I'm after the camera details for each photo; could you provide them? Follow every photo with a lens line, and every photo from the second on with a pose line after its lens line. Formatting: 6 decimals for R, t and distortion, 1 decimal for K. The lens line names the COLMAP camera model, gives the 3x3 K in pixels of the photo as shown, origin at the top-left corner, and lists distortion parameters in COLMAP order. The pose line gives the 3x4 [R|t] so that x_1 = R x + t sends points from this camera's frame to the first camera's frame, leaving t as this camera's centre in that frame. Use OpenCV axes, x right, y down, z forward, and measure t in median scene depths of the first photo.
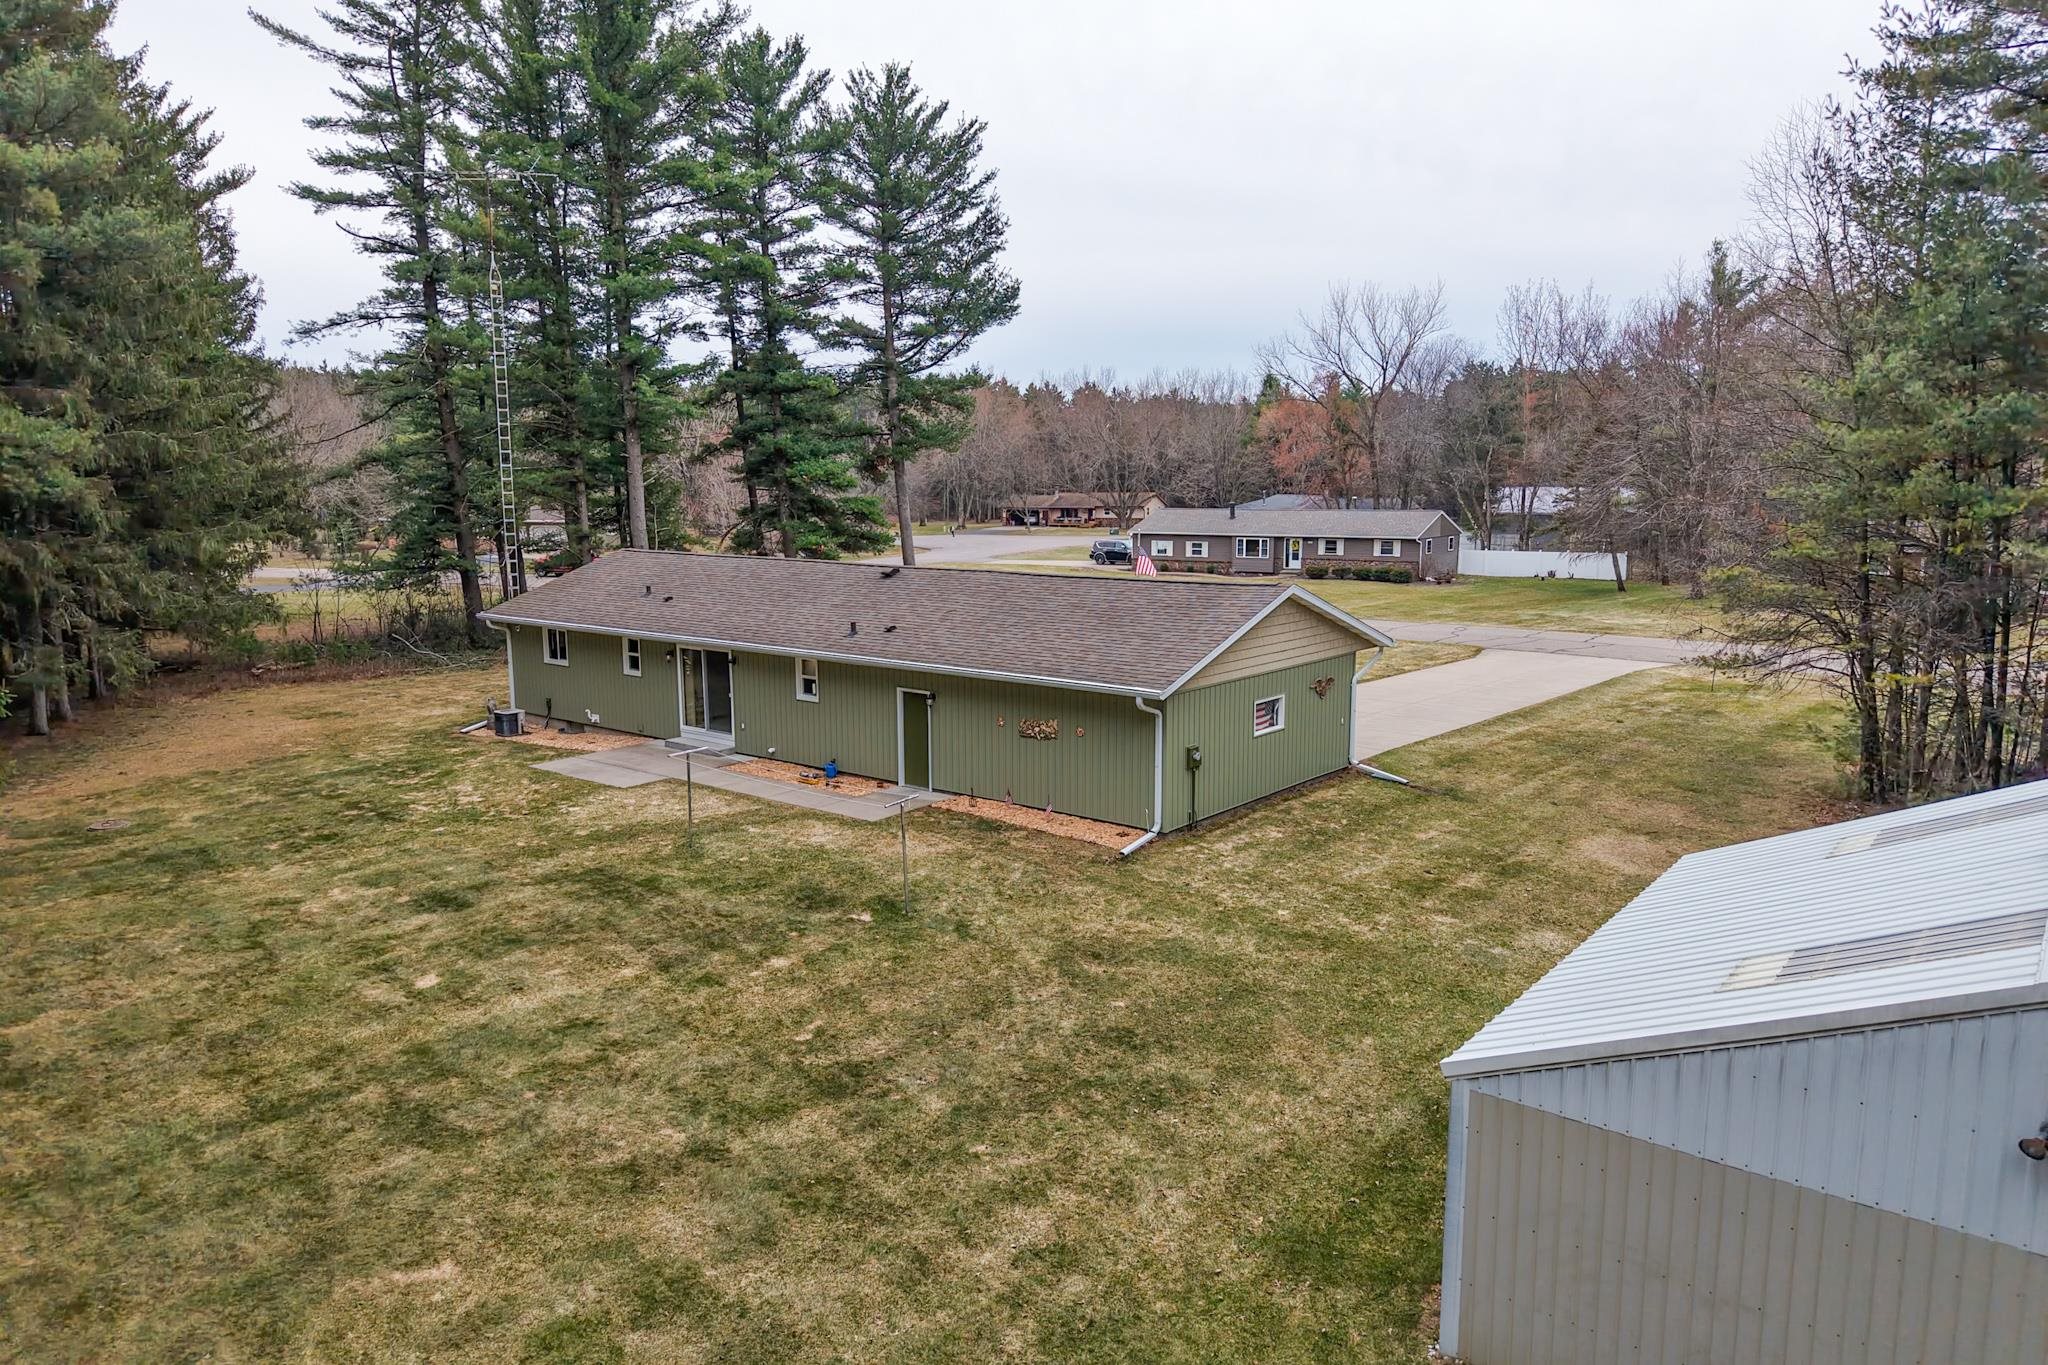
lens RADIAL K [[1379.0, 0, 1029.5], [0, 1379.0, 678.3], [0, 0, 1]] dist [0.031753, -0.019513]
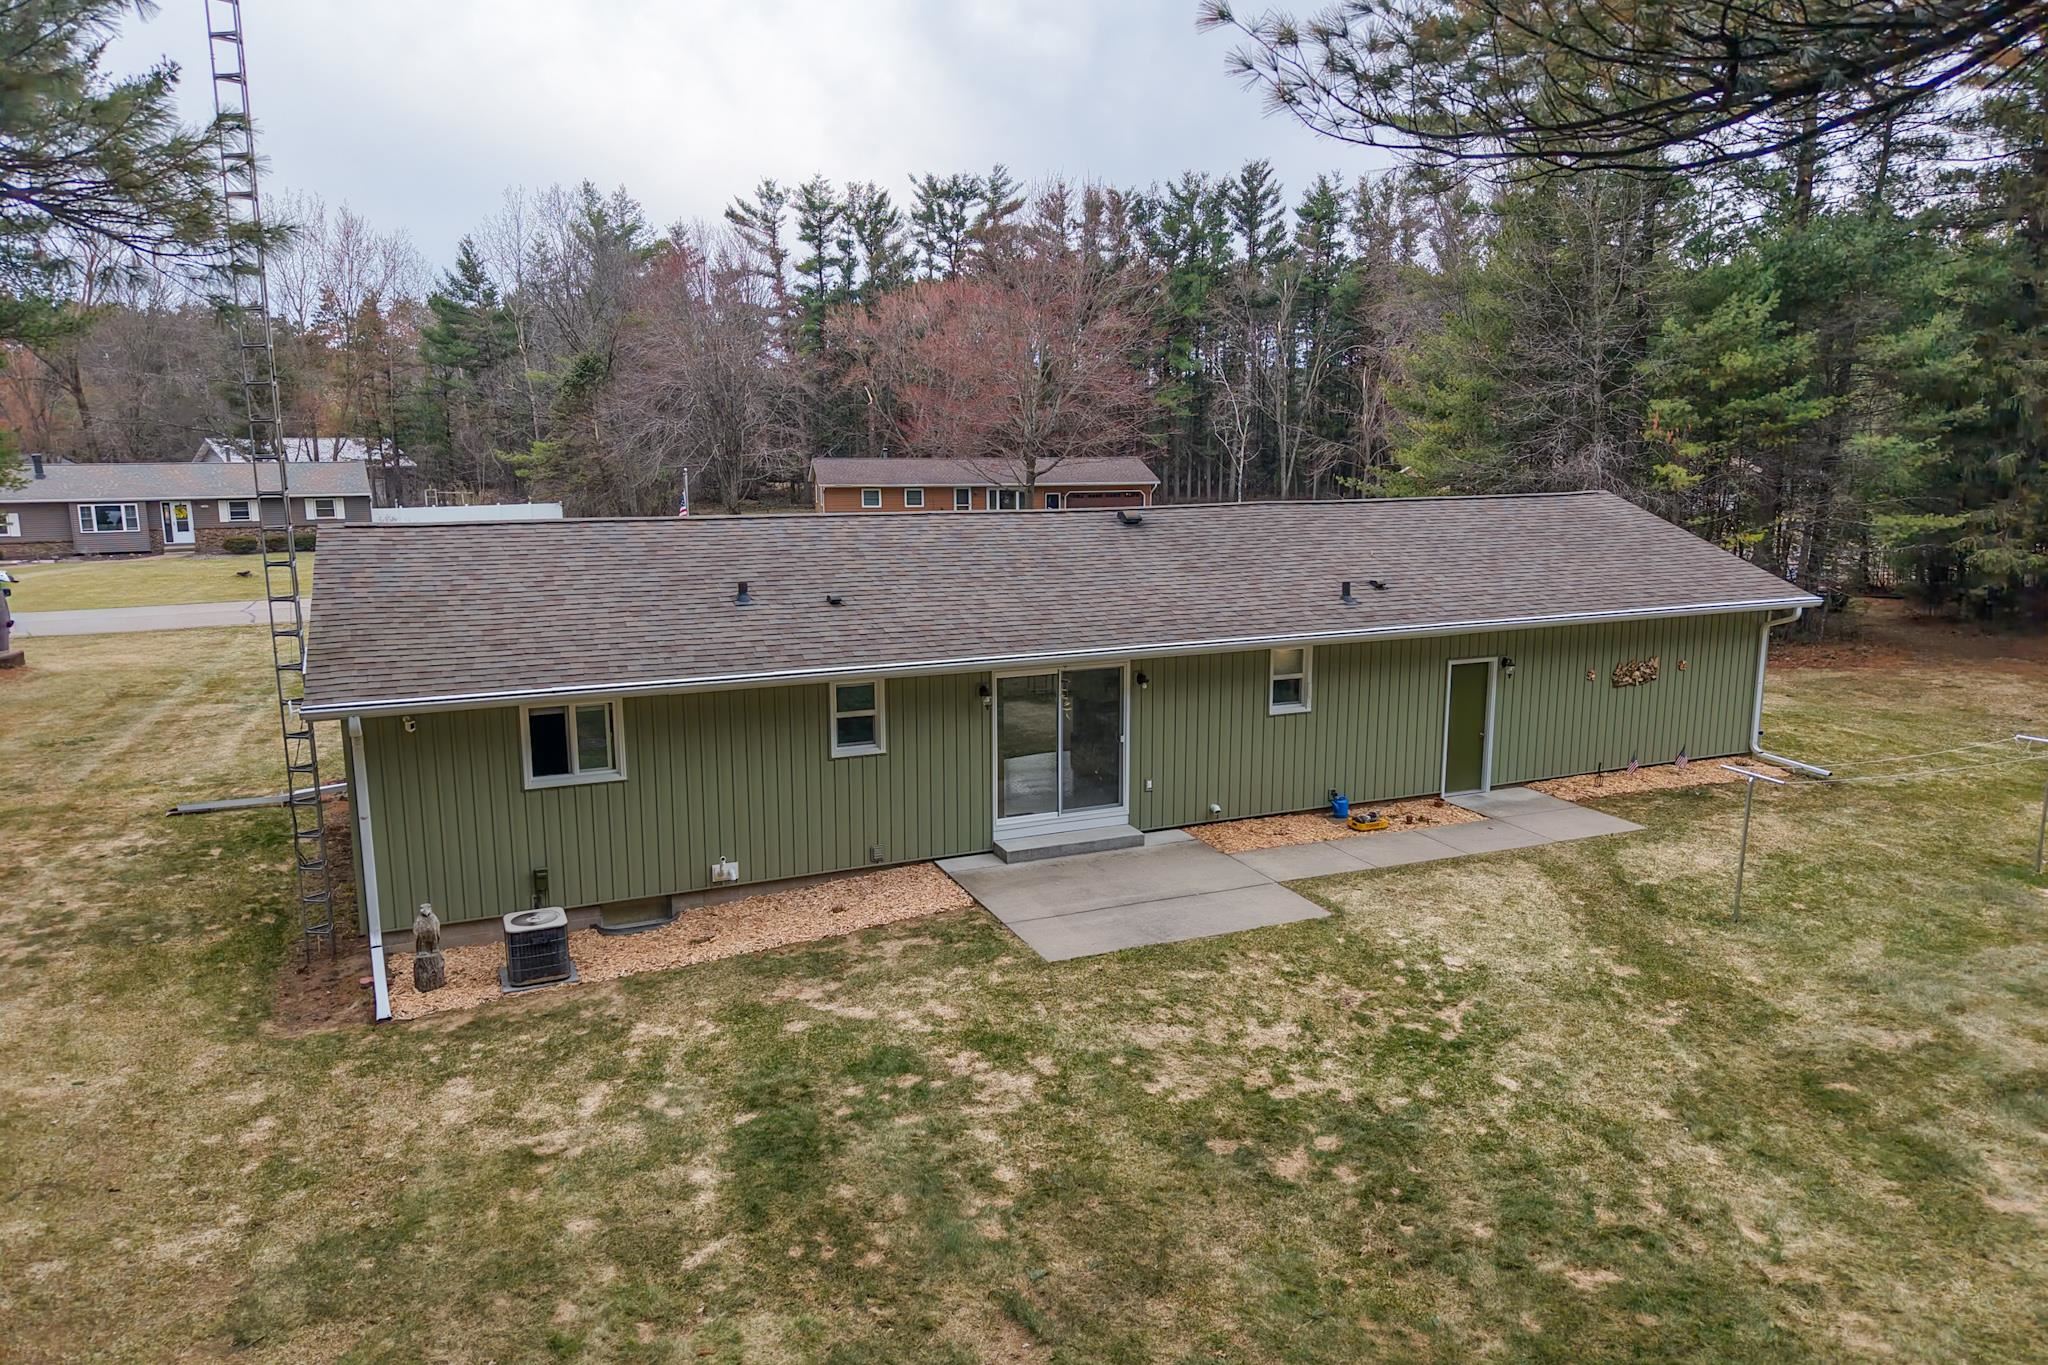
lens RADIAL K [[1379.0, 0, 1017.3], [0, 1379.0, 680.9], [0, 0, 1]] dist [0.031753, -0.019513]
pose [[0.474135, -0.156274, 0.866473, -0.741669], [0.131281, 0.985669, 0.105934, -0.080095], [-0.870610, 0.063525, 0.487856, 0.752268]]
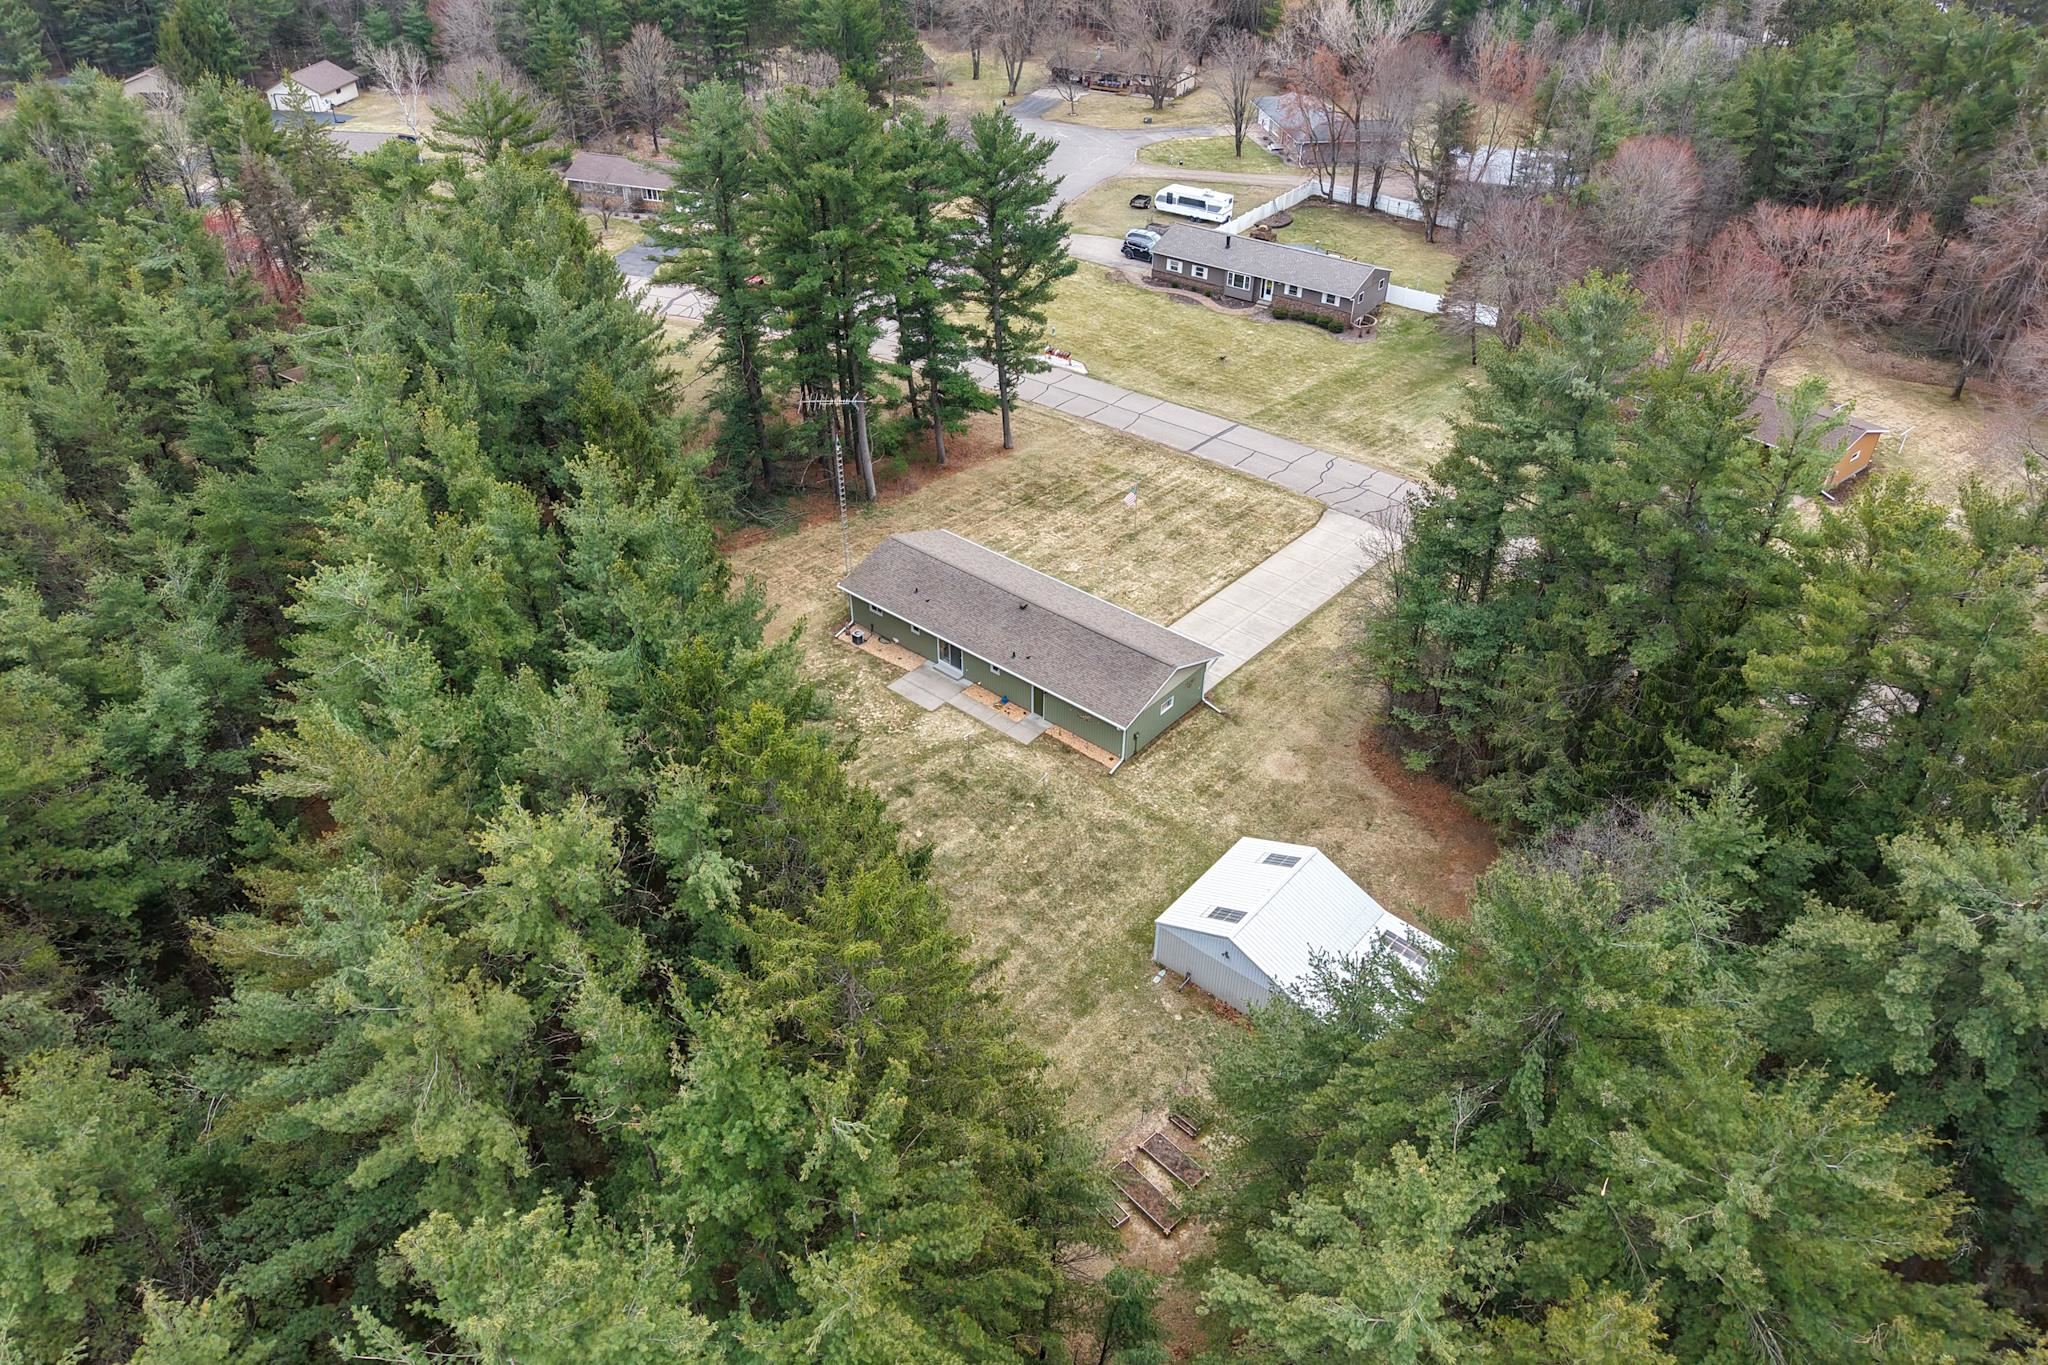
lens RADIAL K [[1379.0, 0, 1022.5], [0, 1379.0, 686.6], [0, 0, 1]] dist [0.031753, -0.019513]
pose [[0.999582, 0.021043, -0.019835, -0.055090], [-0.009595, 0.888407, 0.458957, -1.094035], [0.027279, -0.458574, 0.888237, -1.251272]]
